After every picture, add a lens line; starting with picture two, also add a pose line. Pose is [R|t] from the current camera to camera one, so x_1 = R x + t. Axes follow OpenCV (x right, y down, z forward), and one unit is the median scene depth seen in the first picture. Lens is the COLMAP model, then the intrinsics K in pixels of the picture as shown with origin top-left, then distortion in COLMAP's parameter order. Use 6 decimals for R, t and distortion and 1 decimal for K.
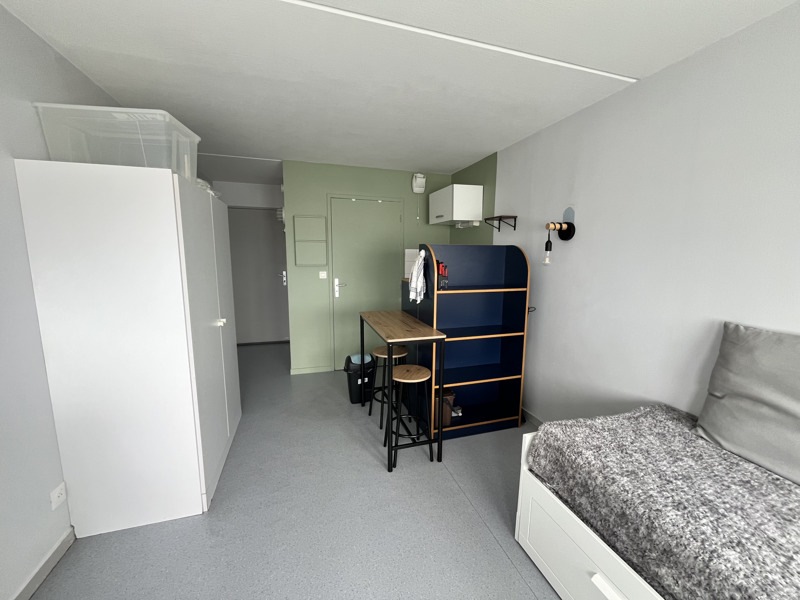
lens RADIAL K [[321.9, 0, 399.3], [0, 321.9, 300.4], [0, 0, 1]] dist [-0.000265, -0.000011]
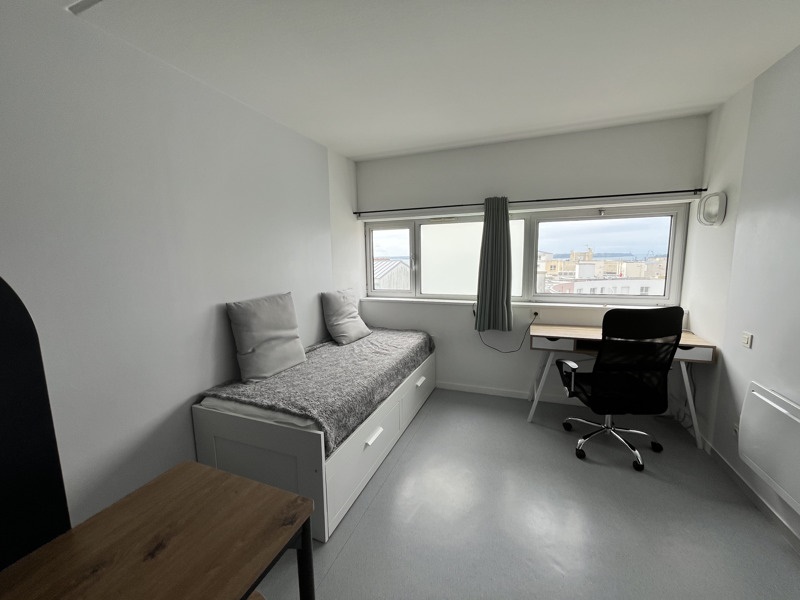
lens RADIAL K [[321.9, 0, 399.2], [0, 321.9, 298.2], [0, 0, 1]] dist [-0.000265, -0.000011]
pose [[-0.775614, -0.084513, 0.625524, -0.426582], [0.097107, 0.963222, 0.250546, -0.239586], [-0.623693, 0.255070, -0.738882, 1.654151]]
